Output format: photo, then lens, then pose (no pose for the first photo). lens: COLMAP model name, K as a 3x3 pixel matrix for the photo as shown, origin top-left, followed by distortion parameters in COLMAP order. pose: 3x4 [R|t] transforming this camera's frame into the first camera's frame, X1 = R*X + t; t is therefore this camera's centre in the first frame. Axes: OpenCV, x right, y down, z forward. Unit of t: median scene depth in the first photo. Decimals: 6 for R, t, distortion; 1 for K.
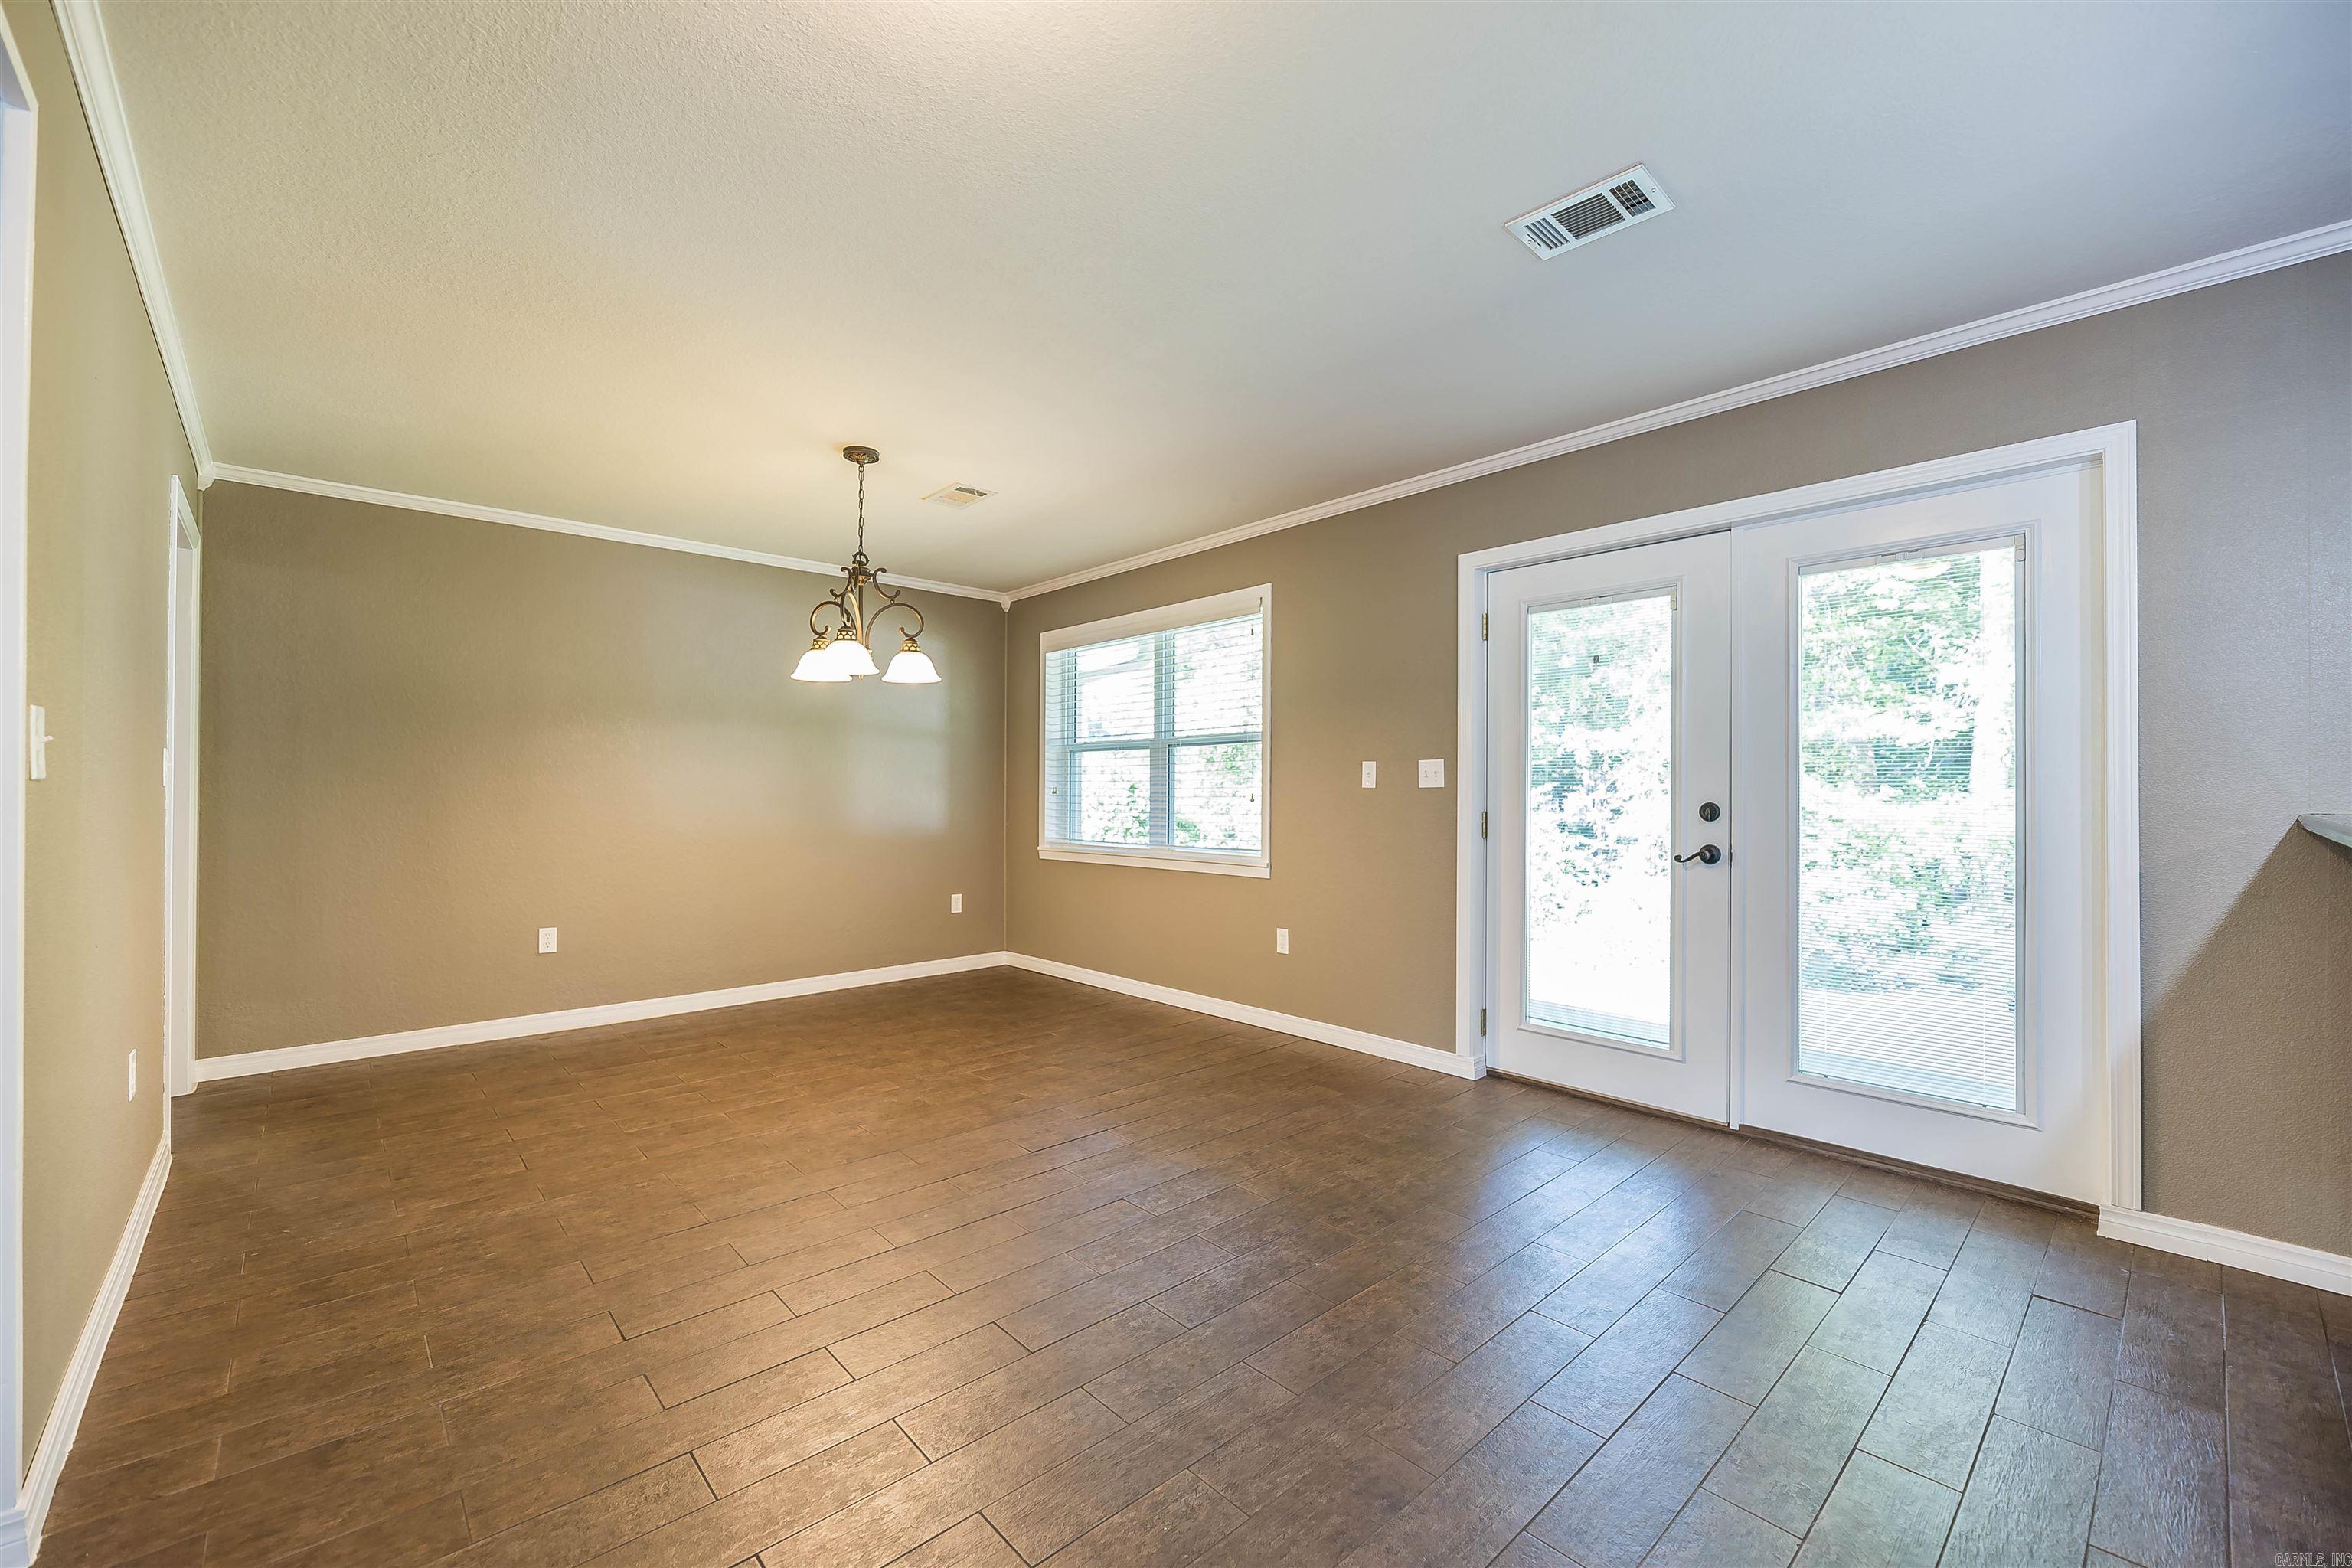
lens RADIAL K [[936.3, 0, 1181.2], [0, 936.3, 789.5], [0, 0, 1]] dist [-0.003243, -0.000317]
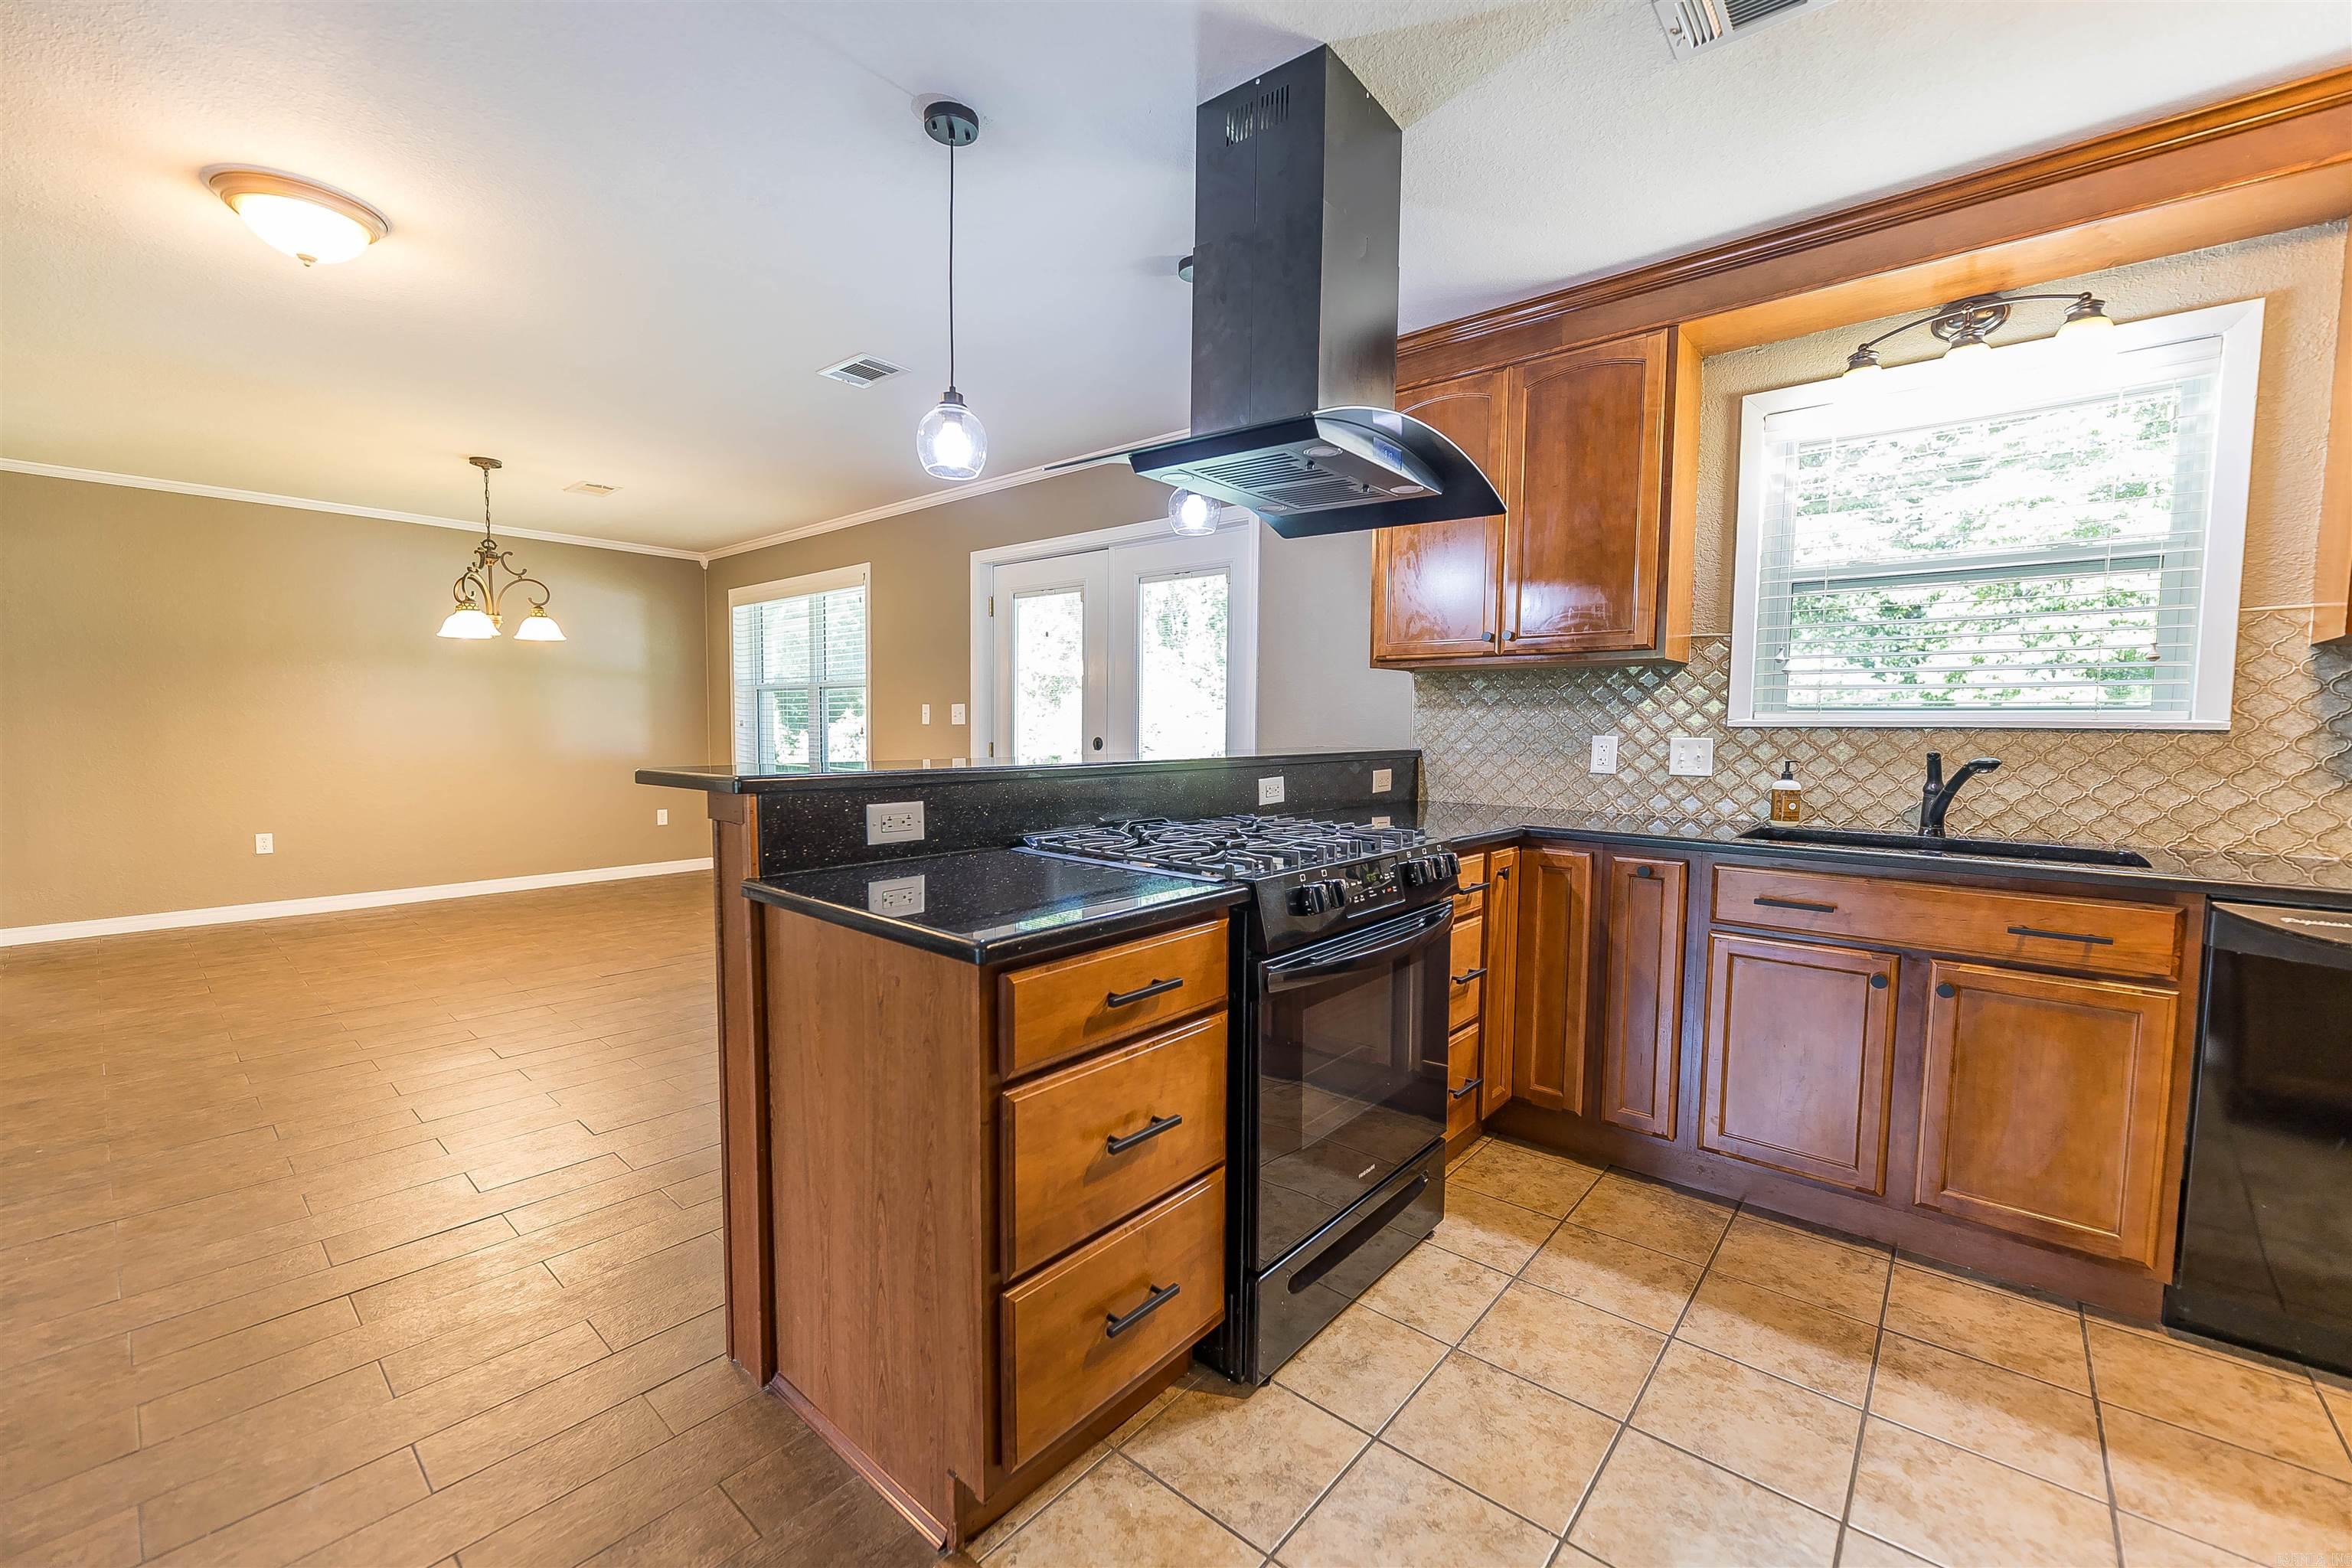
lens RADIAL K [[942.5, 0, 1178.5], [0, 942.5, 789.8], [0, 0, 1]] dist [-0.000039, 0.000072]
pose [[0.994360, 0.001461, 0.106048, 0.502713], [-0.009202, 0.997323, 0.072542, -0.011324], [-0.105658, -0.073108, 0.991711, -0.452176]]
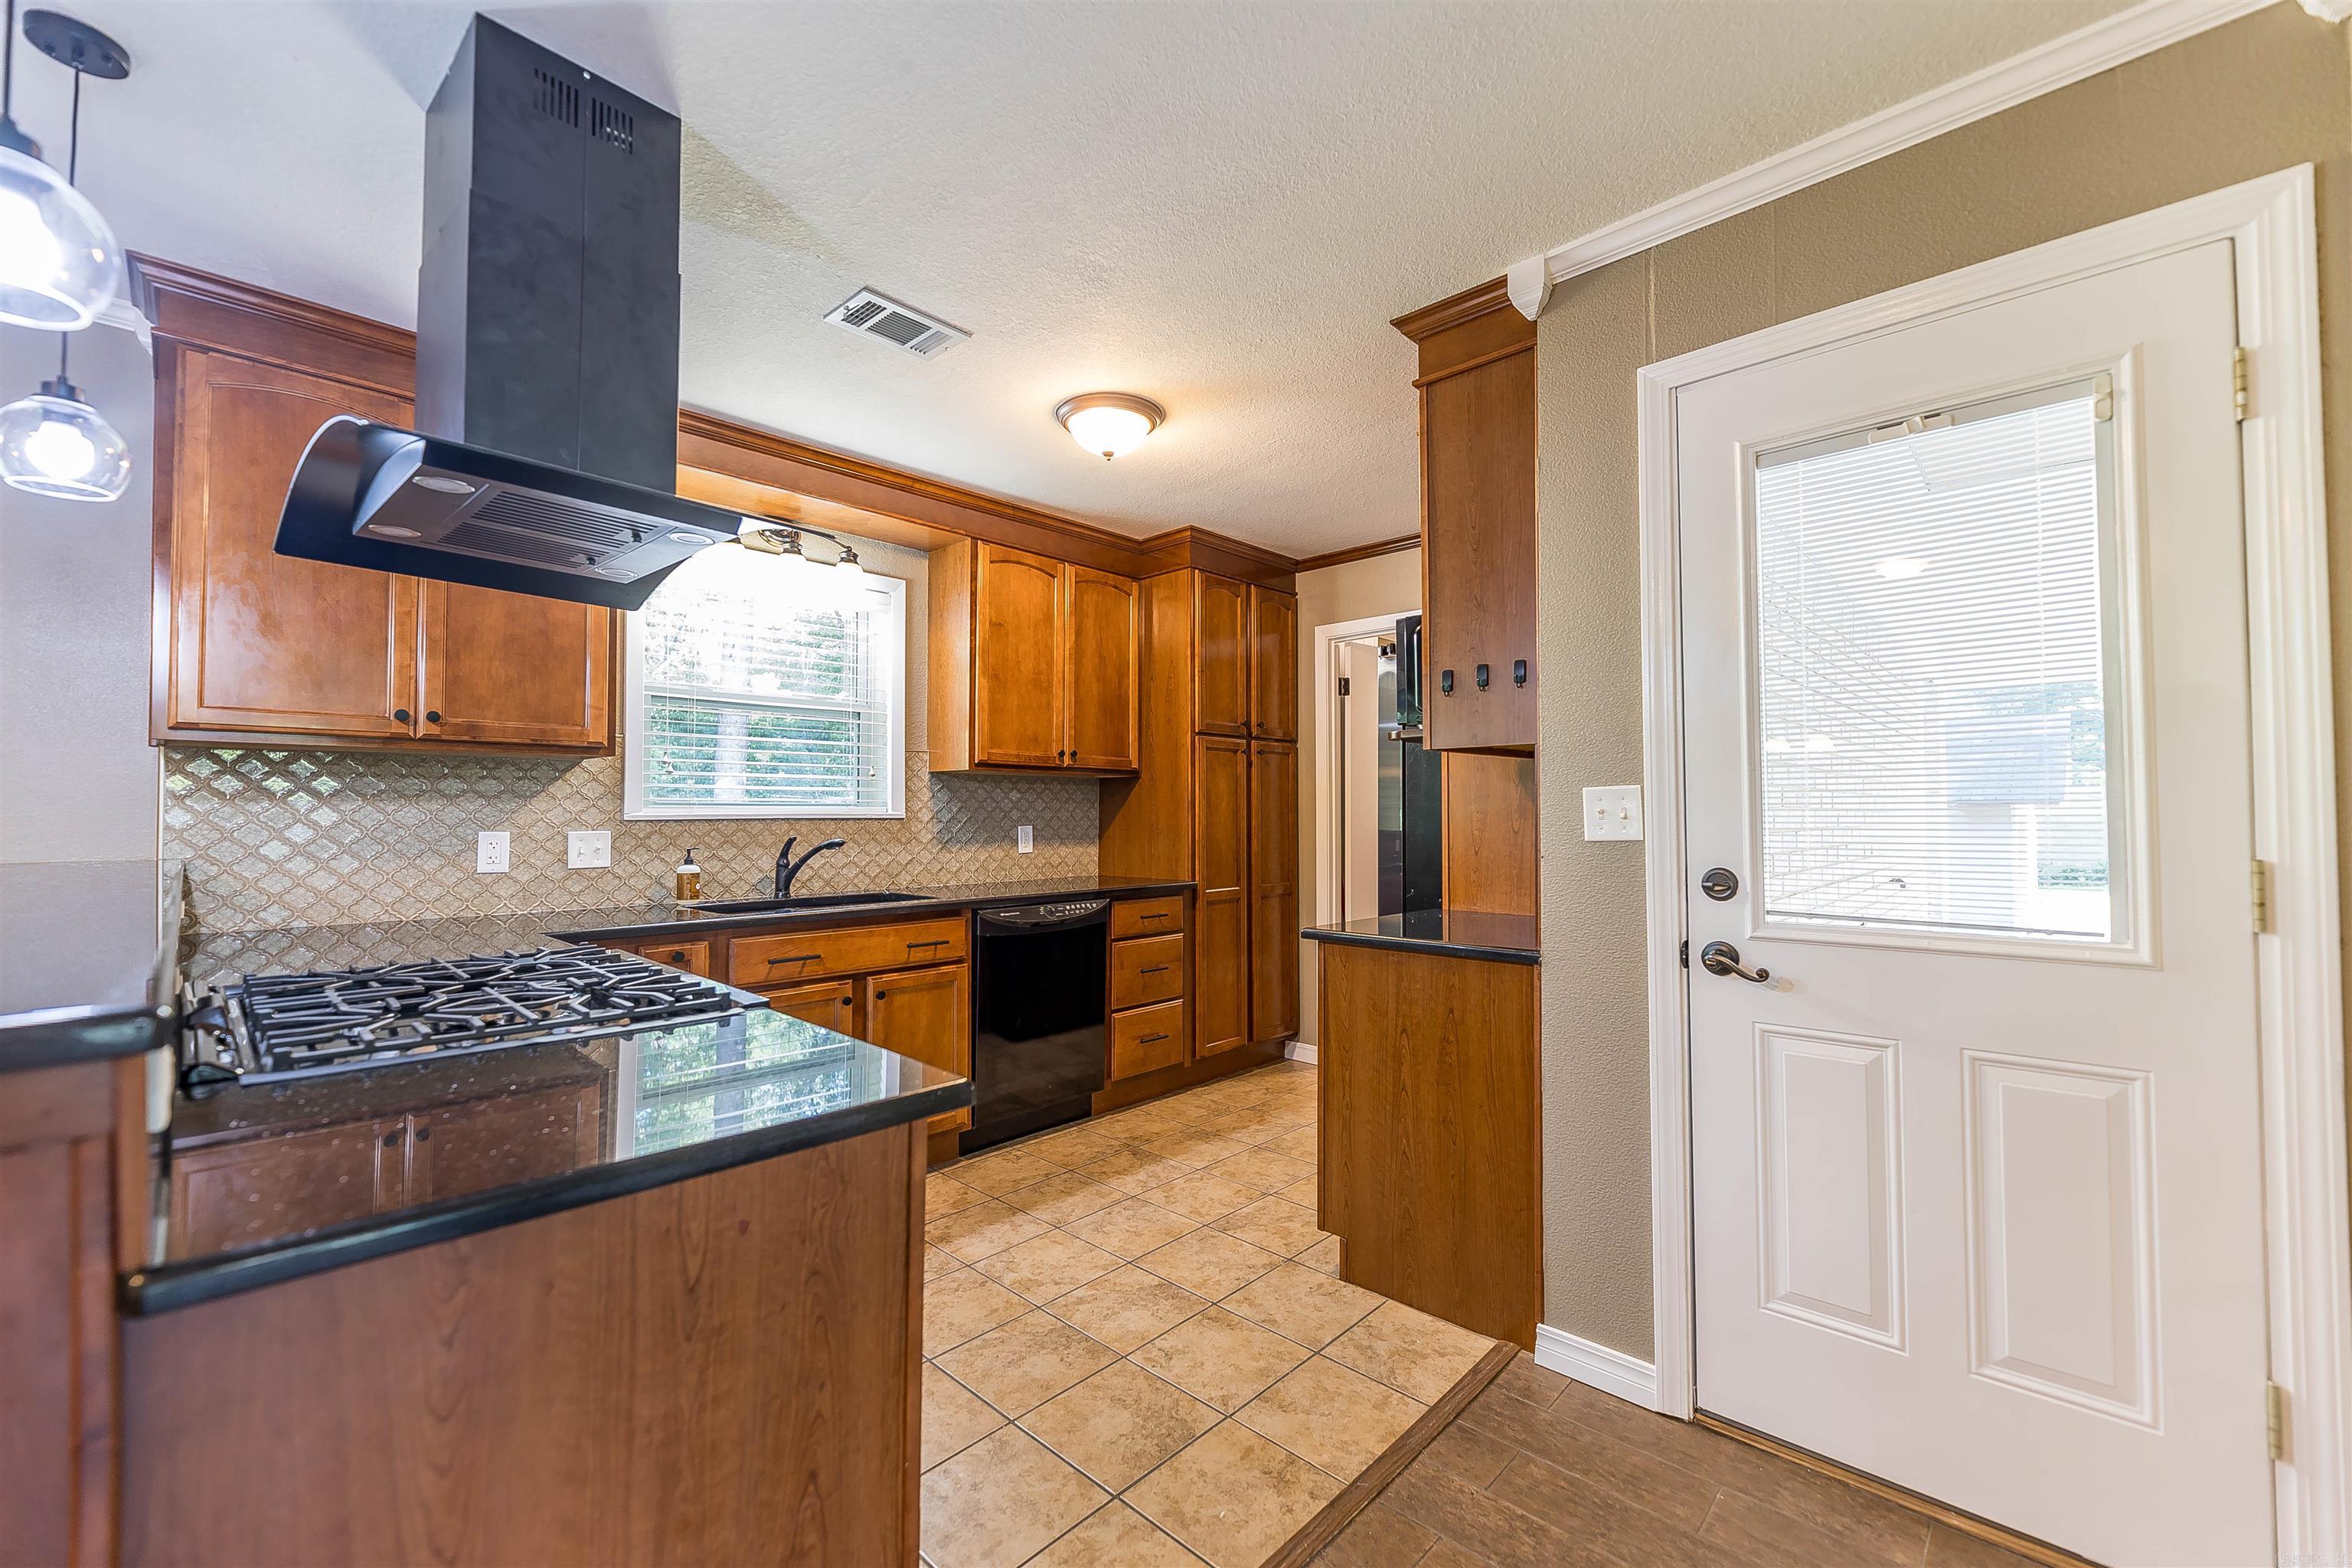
lens RADIAL K [[936.3, 0, 1181.2], [0, 936.3, 789.5], [0, 0, 1]] dist [-0.003243, -0.000317]
pose [[-0.052298, 0.023203, 0.998362, 0.145553], [-0.001451, 0.999727, -0.023310, -0.020453], [-0.998630, -0.002668, -0.052250, -0.159001]]
